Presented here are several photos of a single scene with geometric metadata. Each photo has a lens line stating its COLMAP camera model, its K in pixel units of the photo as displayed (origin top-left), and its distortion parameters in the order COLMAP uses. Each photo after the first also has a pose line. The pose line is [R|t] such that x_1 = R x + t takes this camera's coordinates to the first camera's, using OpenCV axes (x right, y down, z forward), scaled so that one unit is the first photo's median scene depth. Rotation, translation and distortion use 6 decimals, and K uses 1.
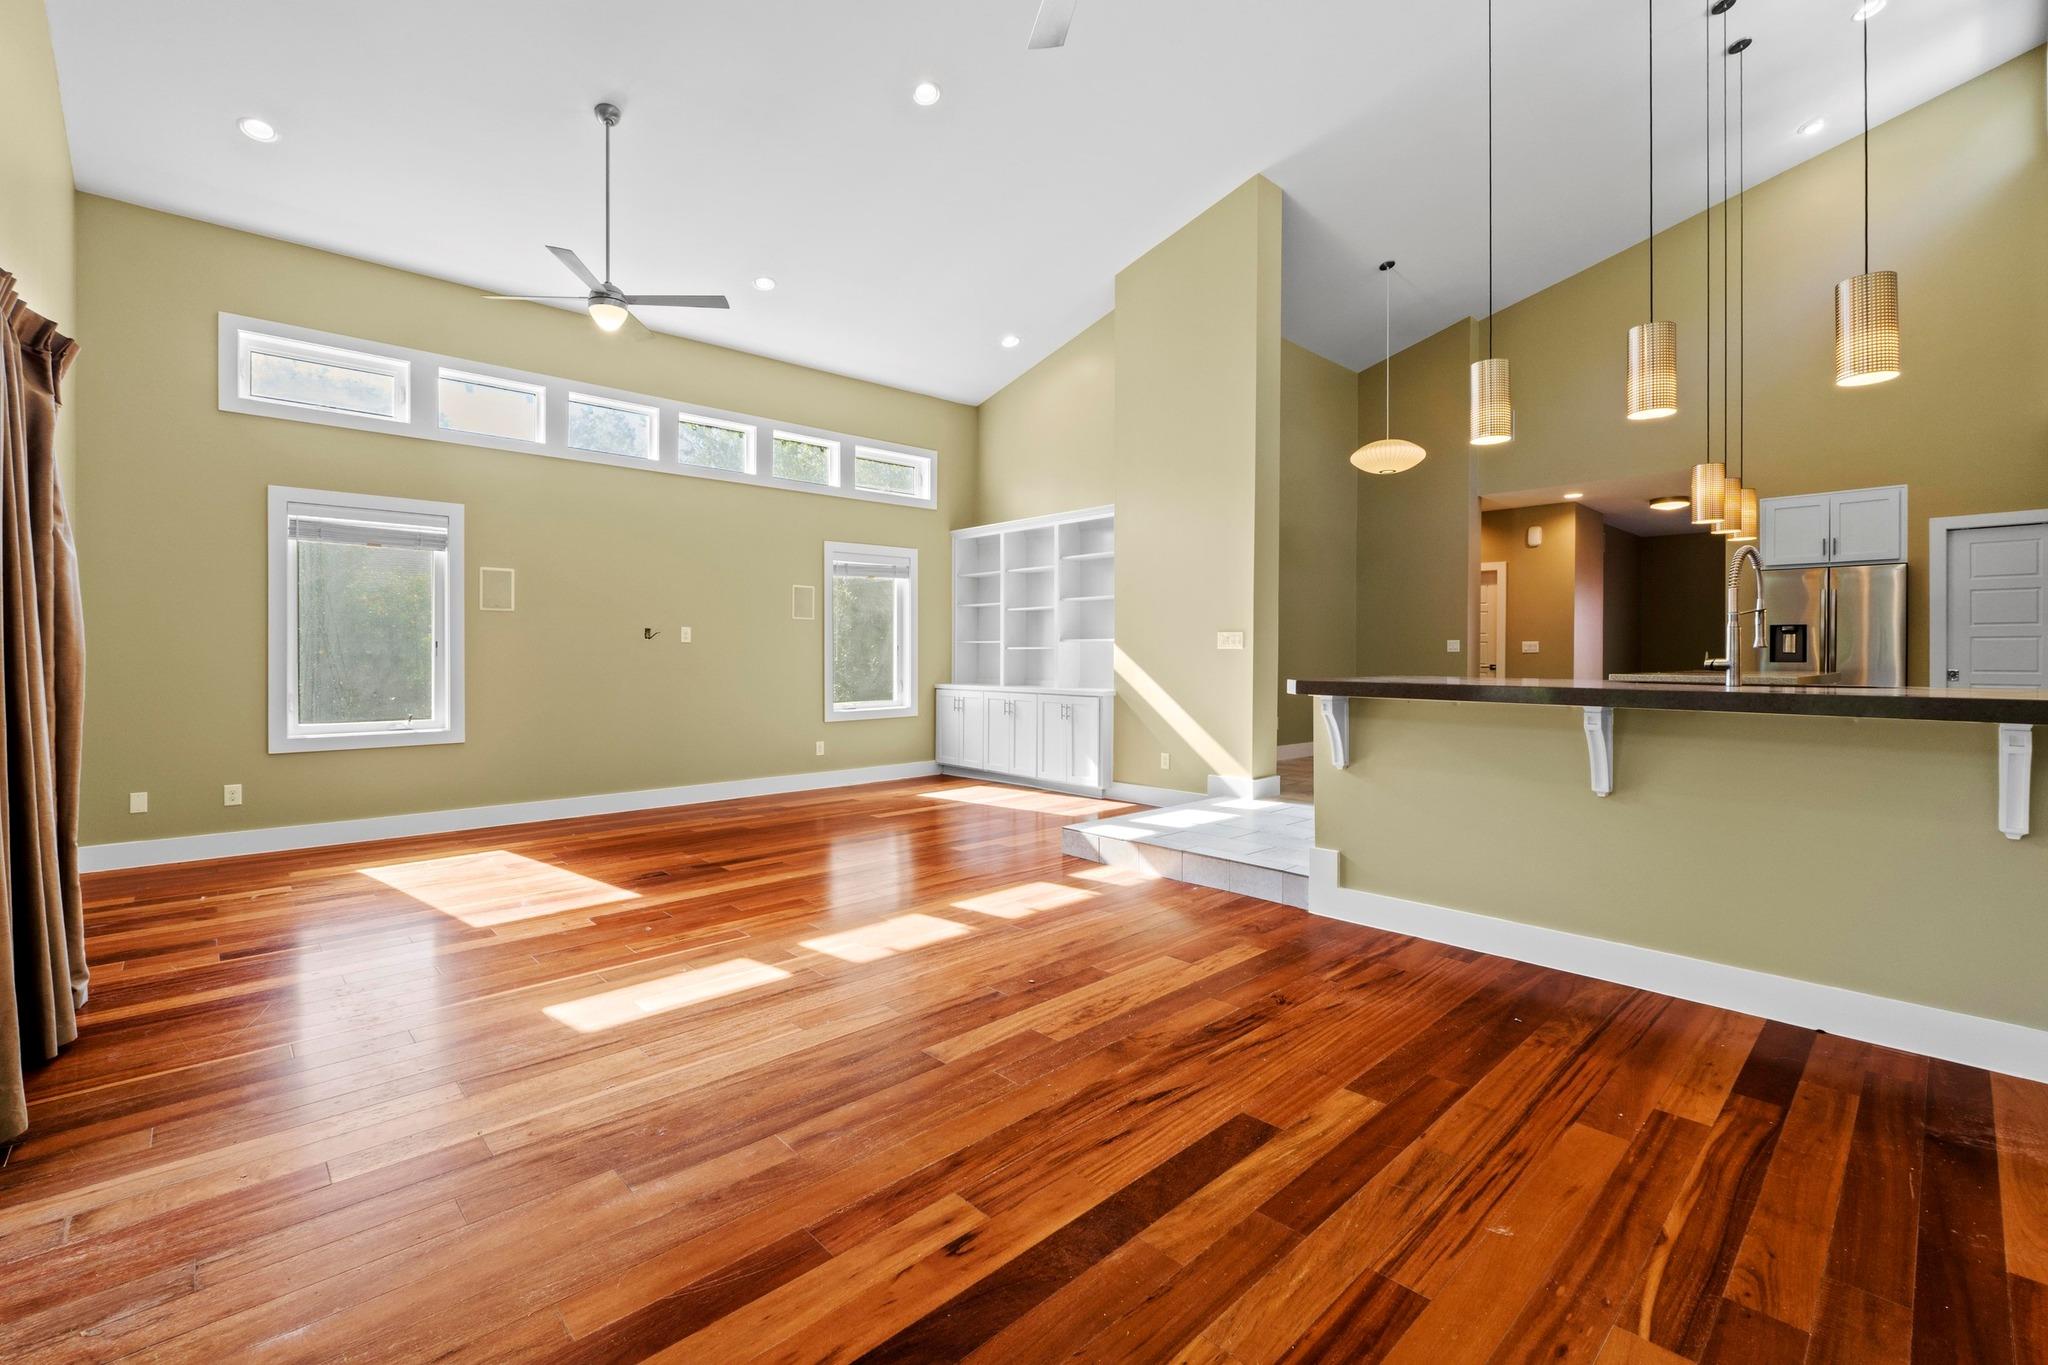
lens RADIAL K [[905.1, 0, 1031.1], [0, 905.1, 649.4], [0, 0, 1]] dist [-0.003737, -0.001020]
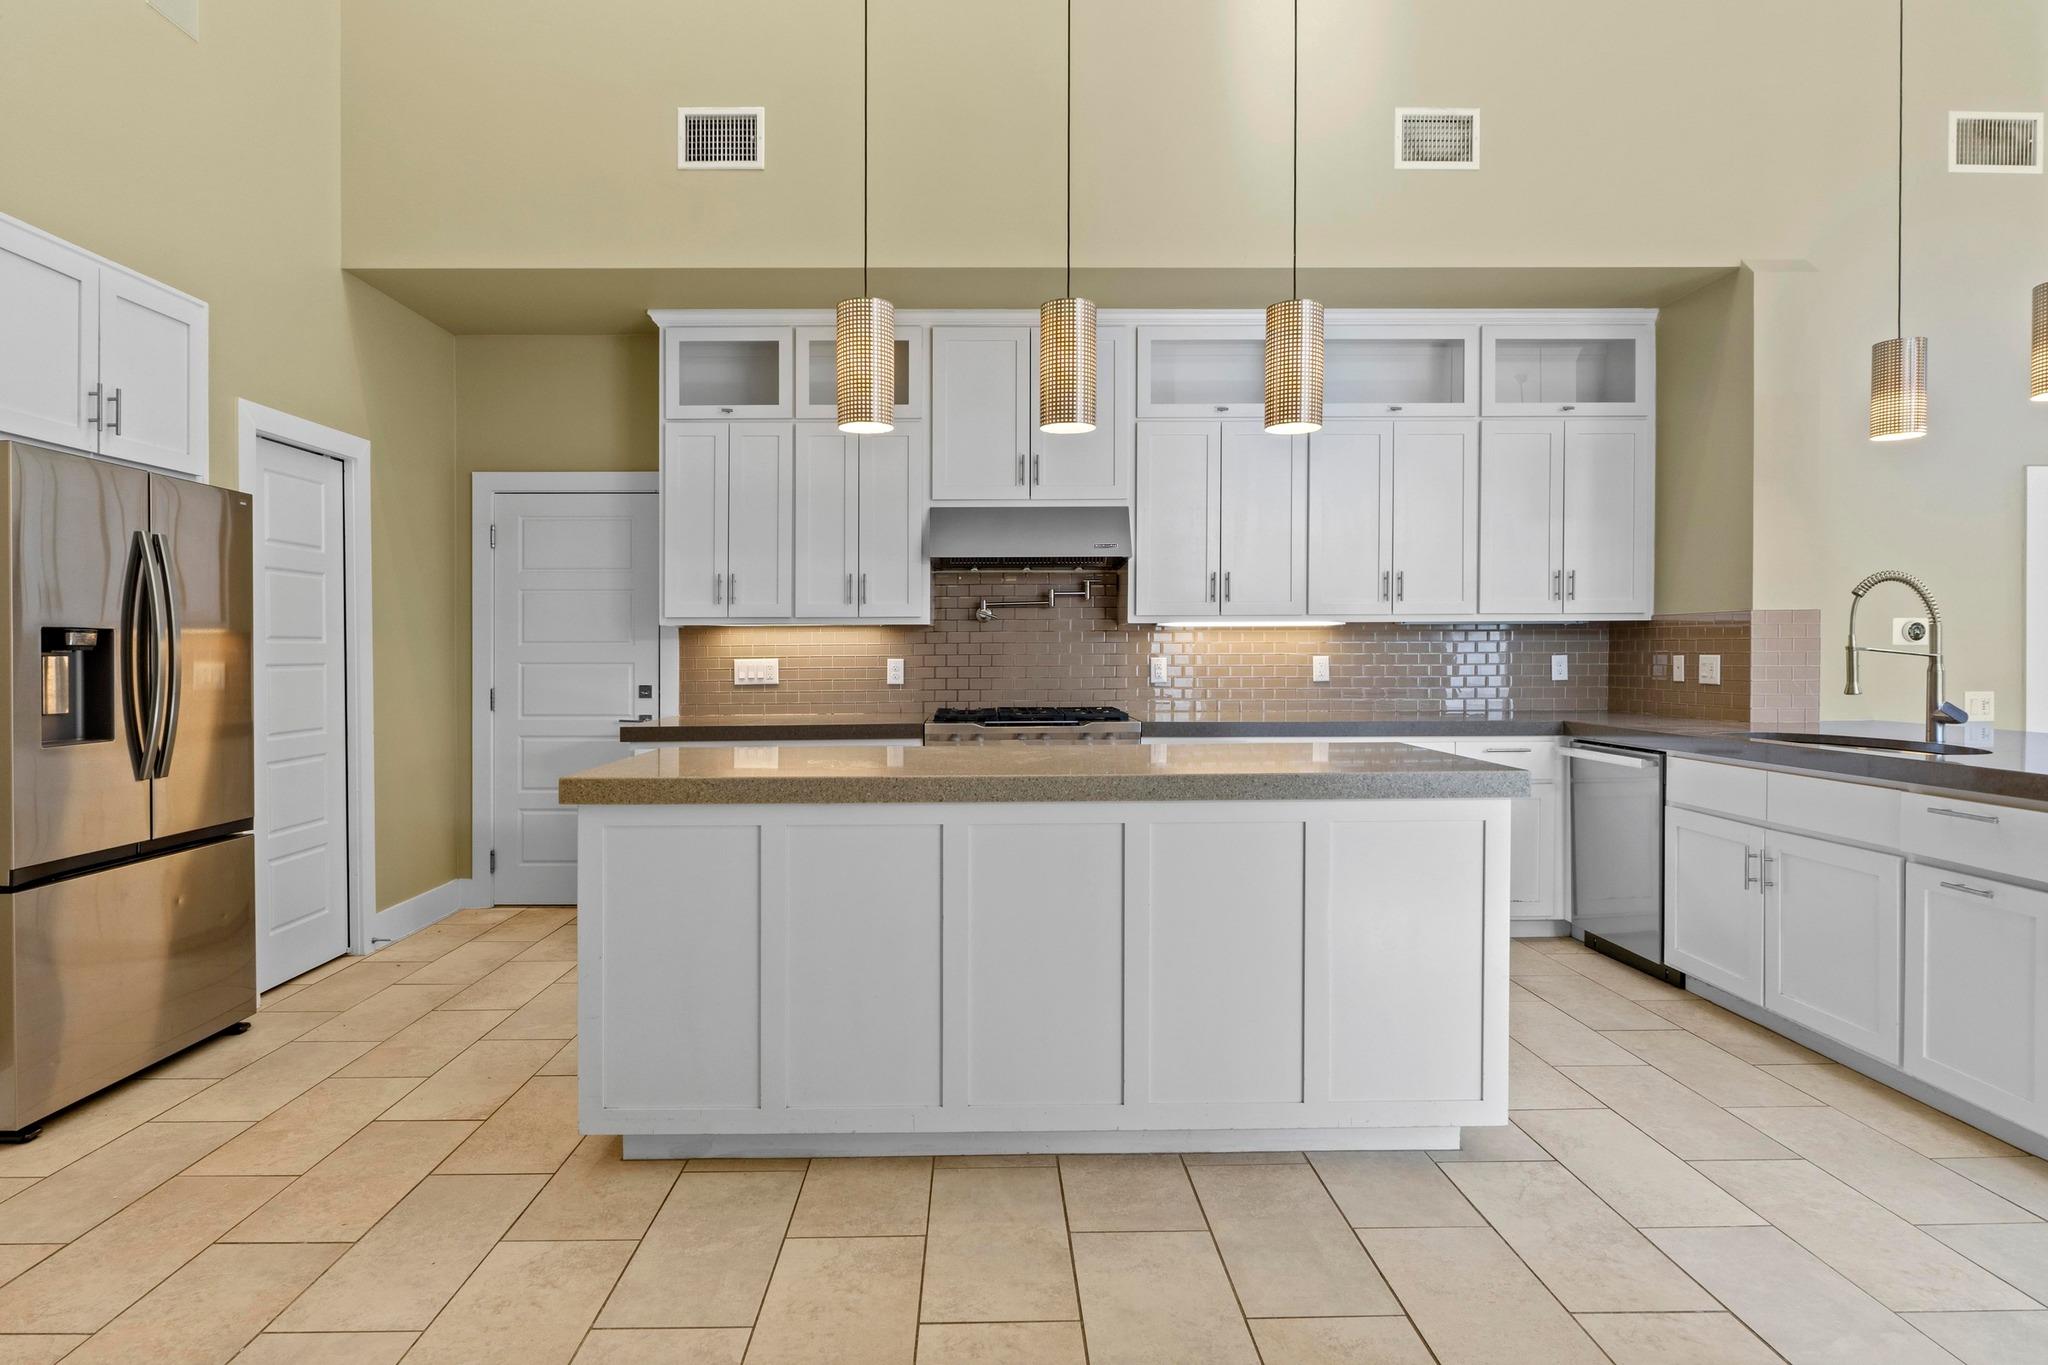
lens RADIAL K [[1078.3, 0, 989.5], [0, 1078.3, 663.4], [0, 0, 1]] dist [-0.008277, 0.000670]
pose [[-0.720322, -0.005443, 0.693619, 0.733328], [0.000772, 0.999962, 0.008649, -0.037426], [-0.693640, 0.006765, -0.720290, 2.265782]]
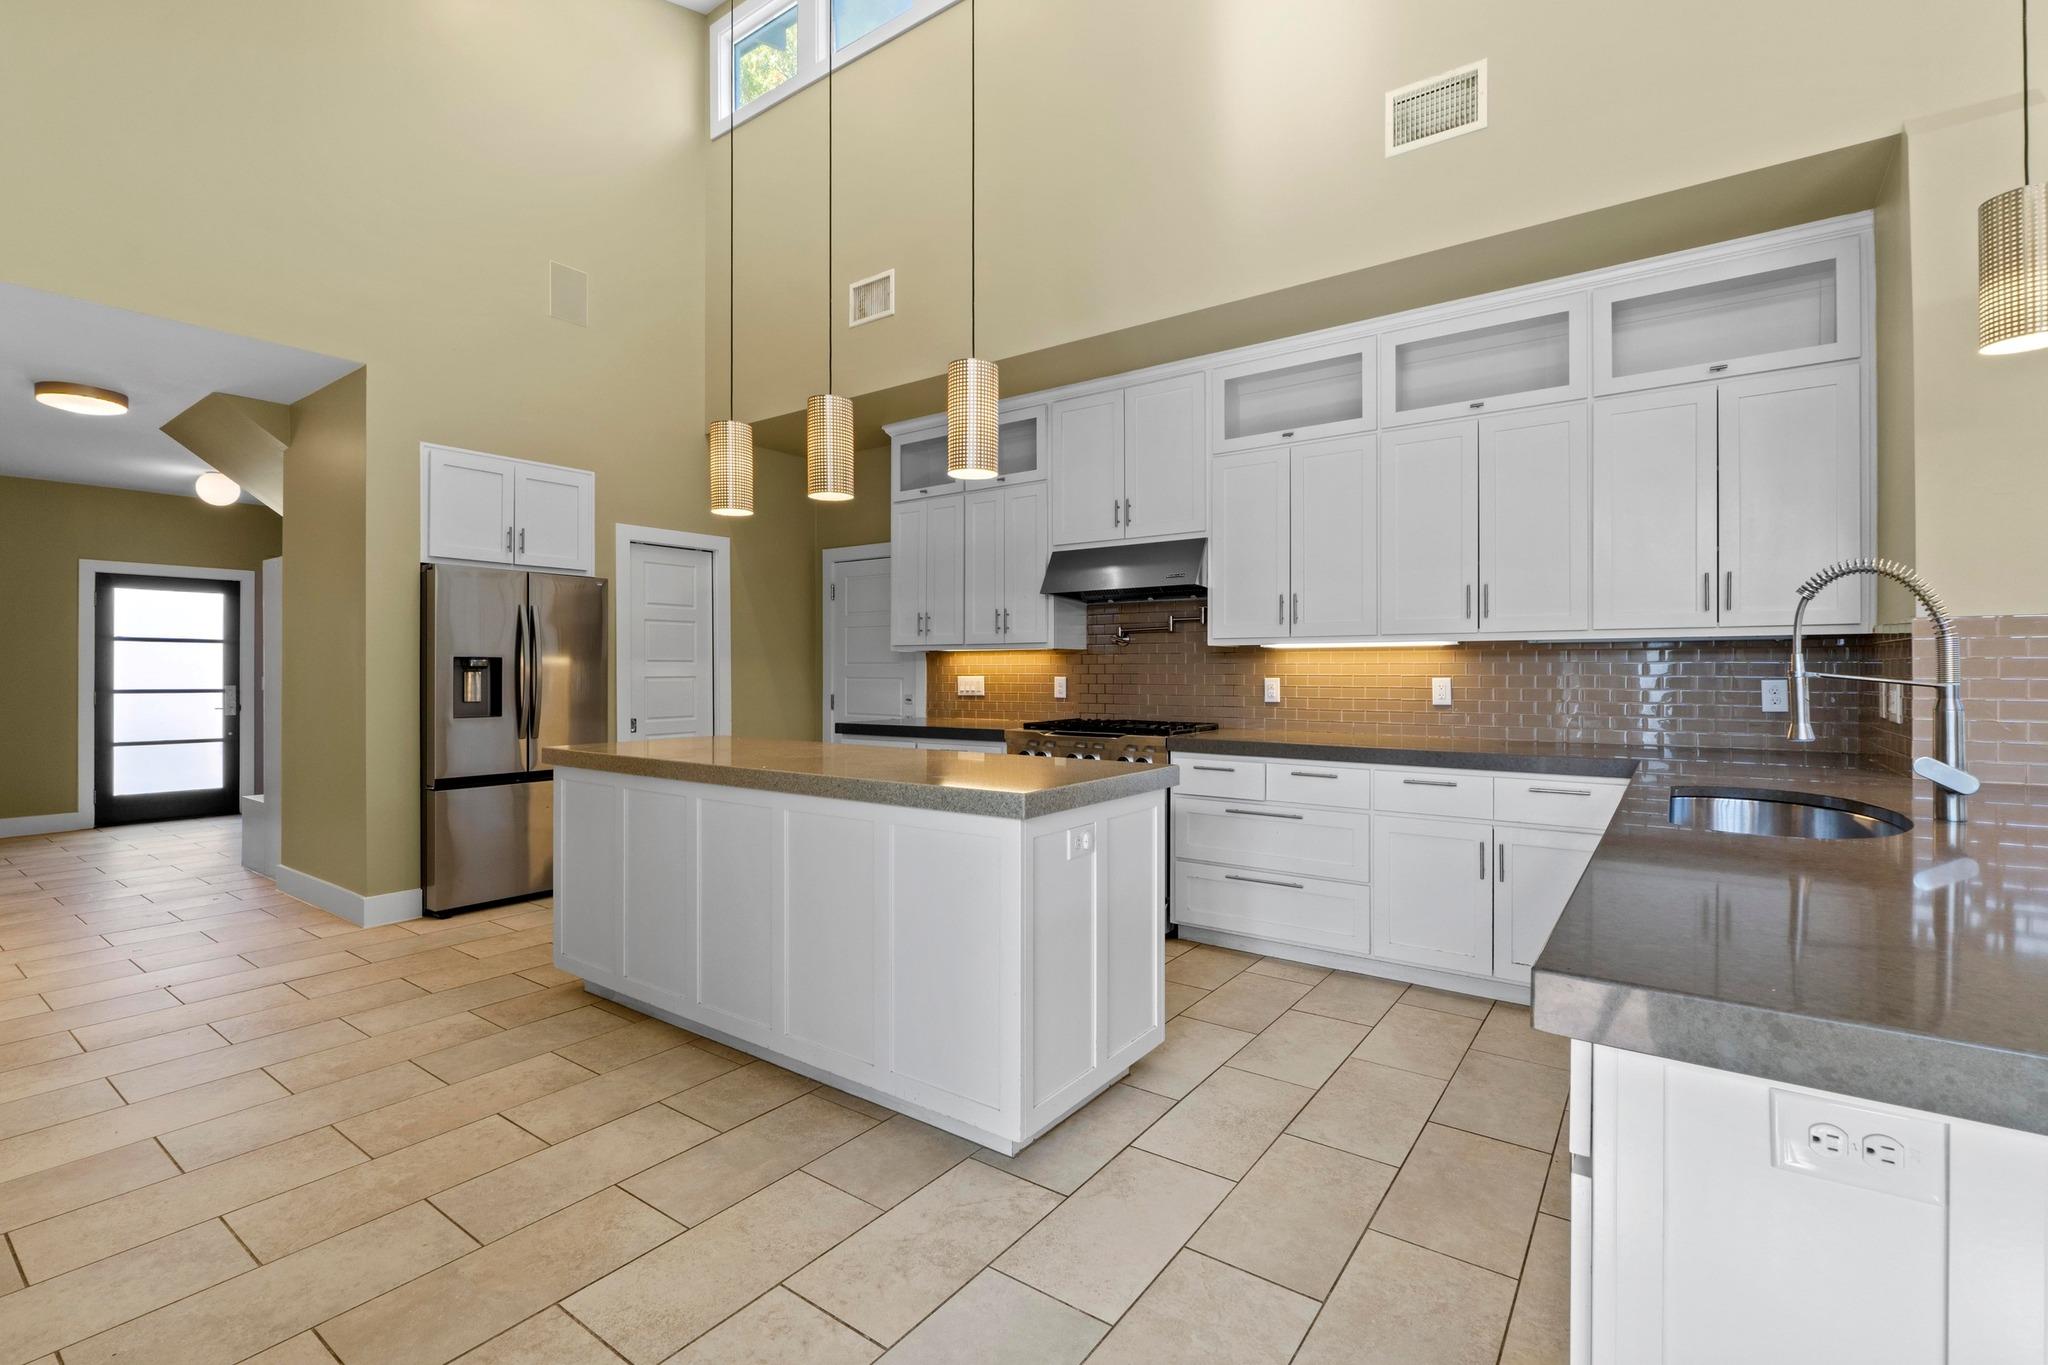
lens RADIAL K [[905.1, 0, 1031.8], [0, 905.1, 669.0], [0, 0, 1]] dist [-0.003737, -0.001020]
pose [[-0.169090, 0.000226, 0.985601, 0.356498], [-0.004144, 0.999991, -0.000940, -0.042878], [-0.985592, -0.004243, -0.169088, 1.572471]]
